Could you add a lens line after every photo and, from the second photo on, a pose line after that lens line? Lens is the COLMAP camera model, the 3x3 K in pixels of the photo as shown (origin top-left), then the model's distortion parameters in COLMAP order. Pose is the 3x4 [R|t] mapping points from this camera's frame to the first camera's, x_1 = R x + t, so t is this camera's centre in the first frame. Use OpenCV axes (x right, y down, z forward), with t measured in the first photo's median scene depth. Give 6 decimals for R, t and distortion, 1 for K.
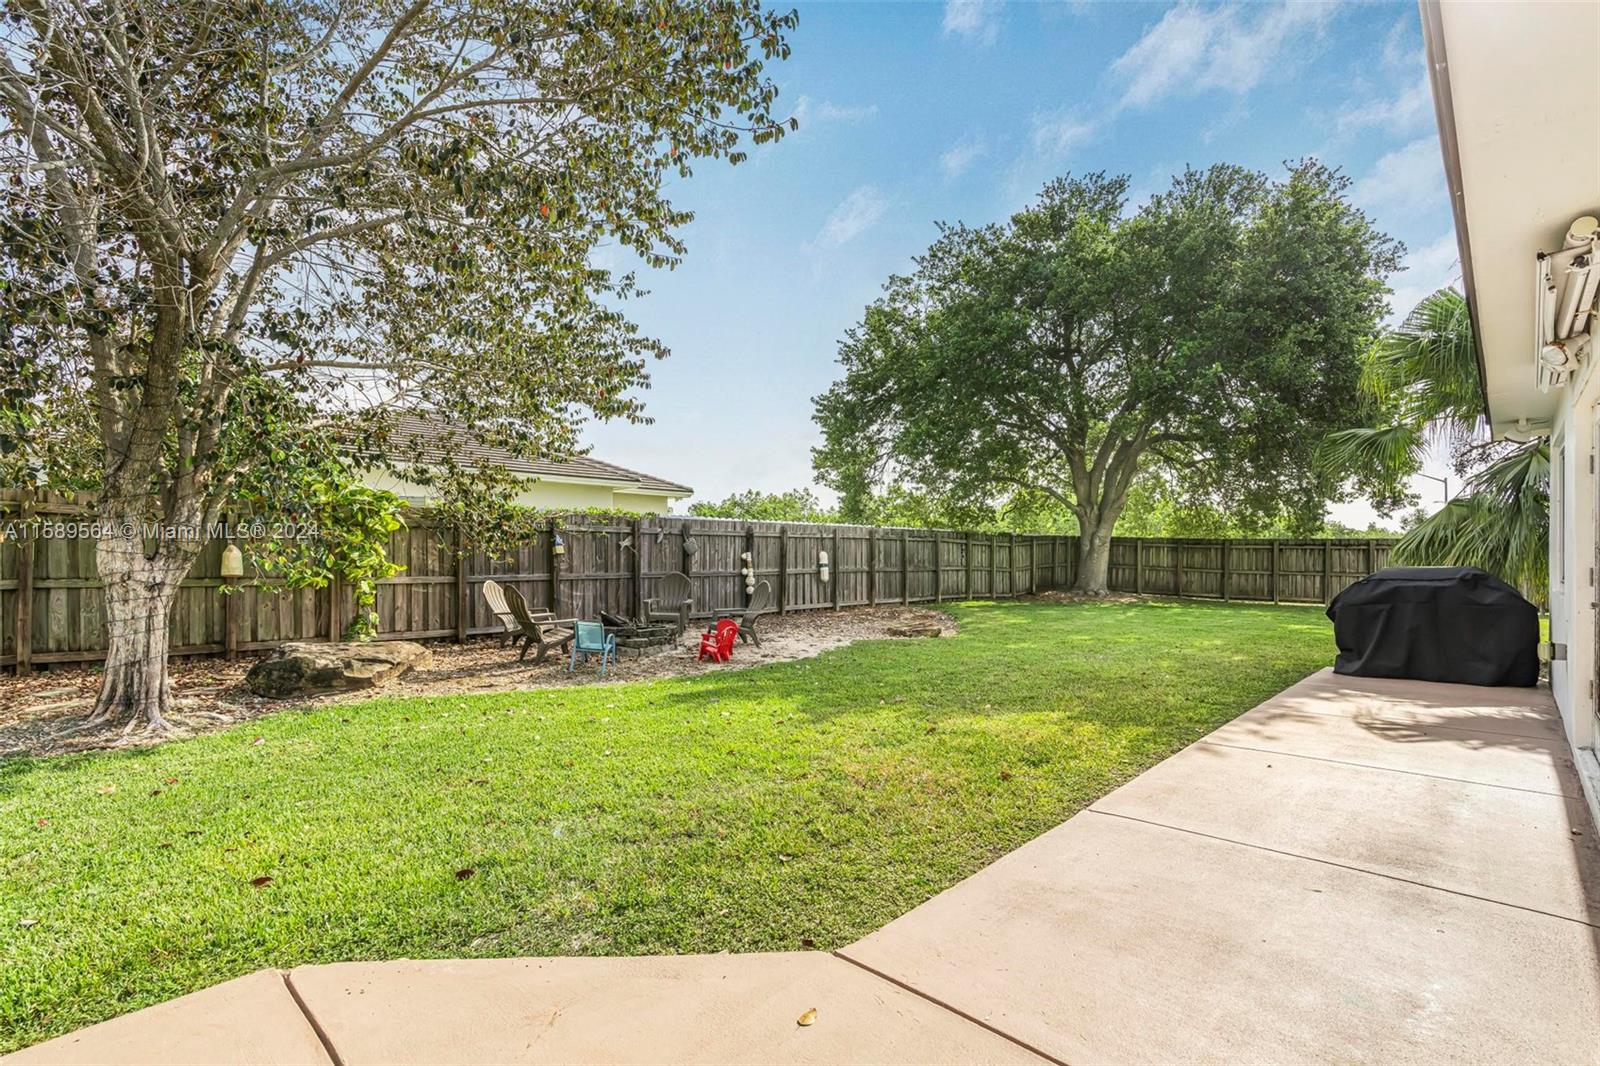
lens RADIAL K [[723.0, 0, 800.7], [0, 723.0, 541.4], [0, 0, 1]] dist [-0.006767, 0.003249]
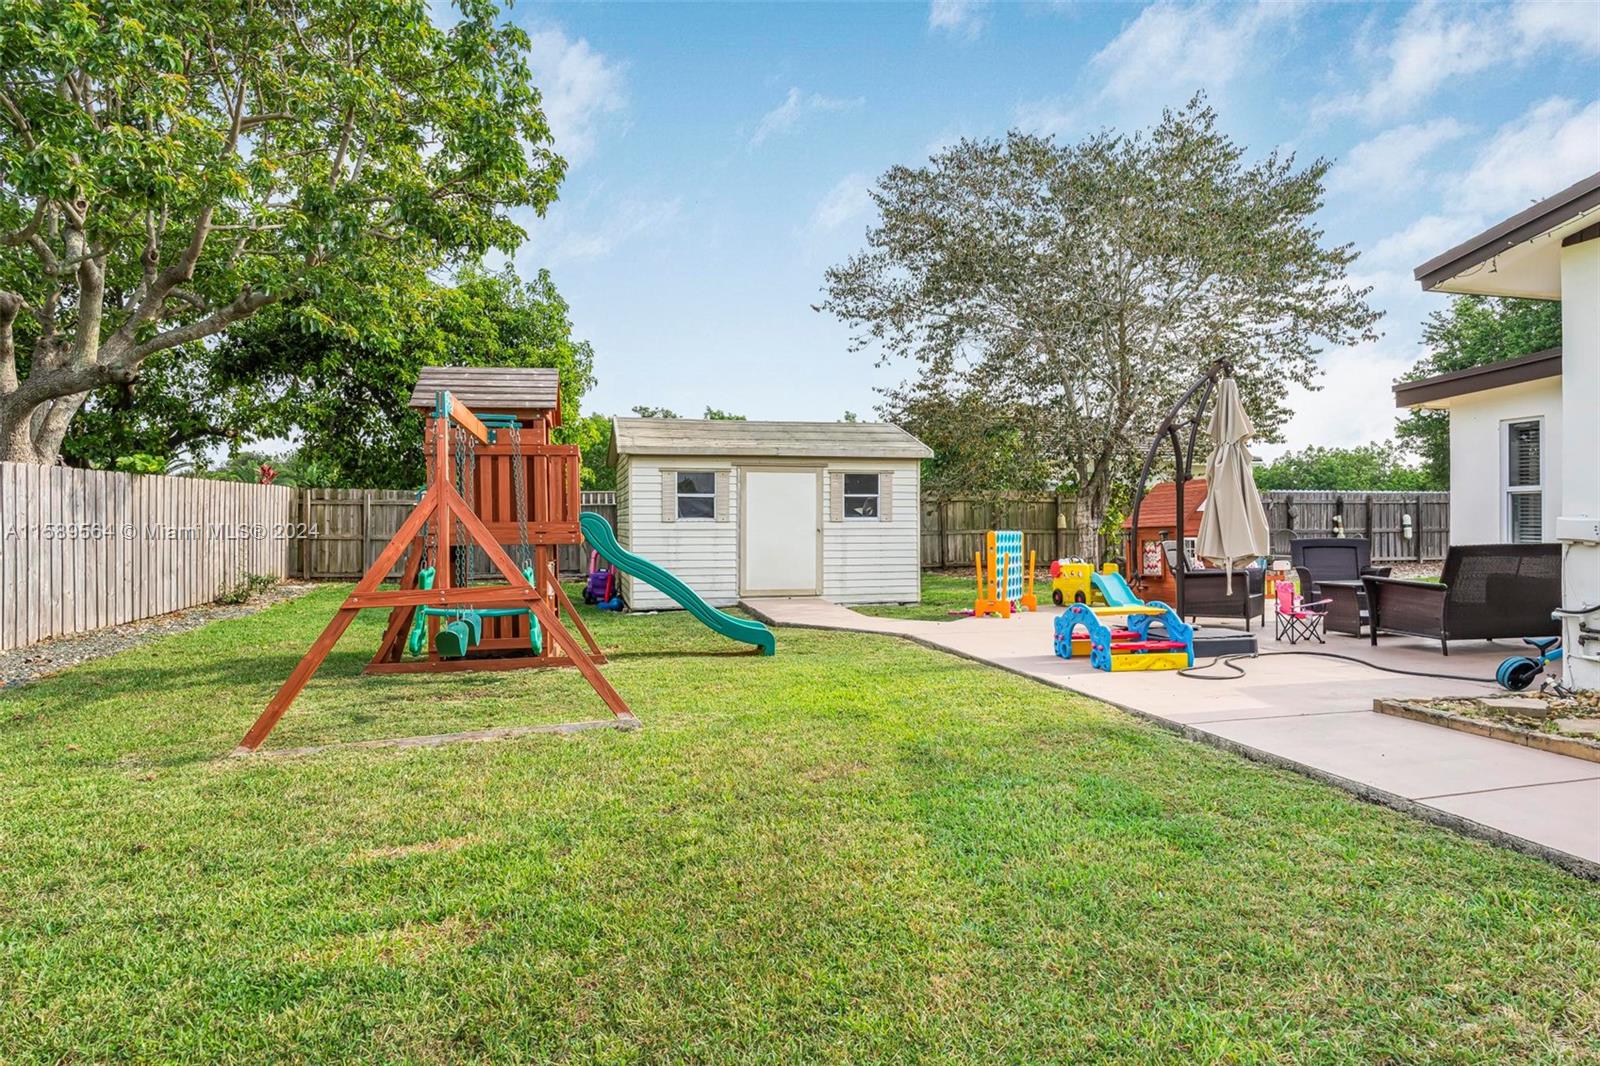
lens RADIAL K [[929.8, 0, 798.6], [0, 929.8, 522.8], [0, 0, 1]] dist [-0.008756, 0.005782]
pose [[0.848368, -0.006454, -0.529367, -0.011257], [0.014721, 0.999827, 0.011404, -0.005220], [0.529201, -0.017467, 0.848316, -0.887510]]
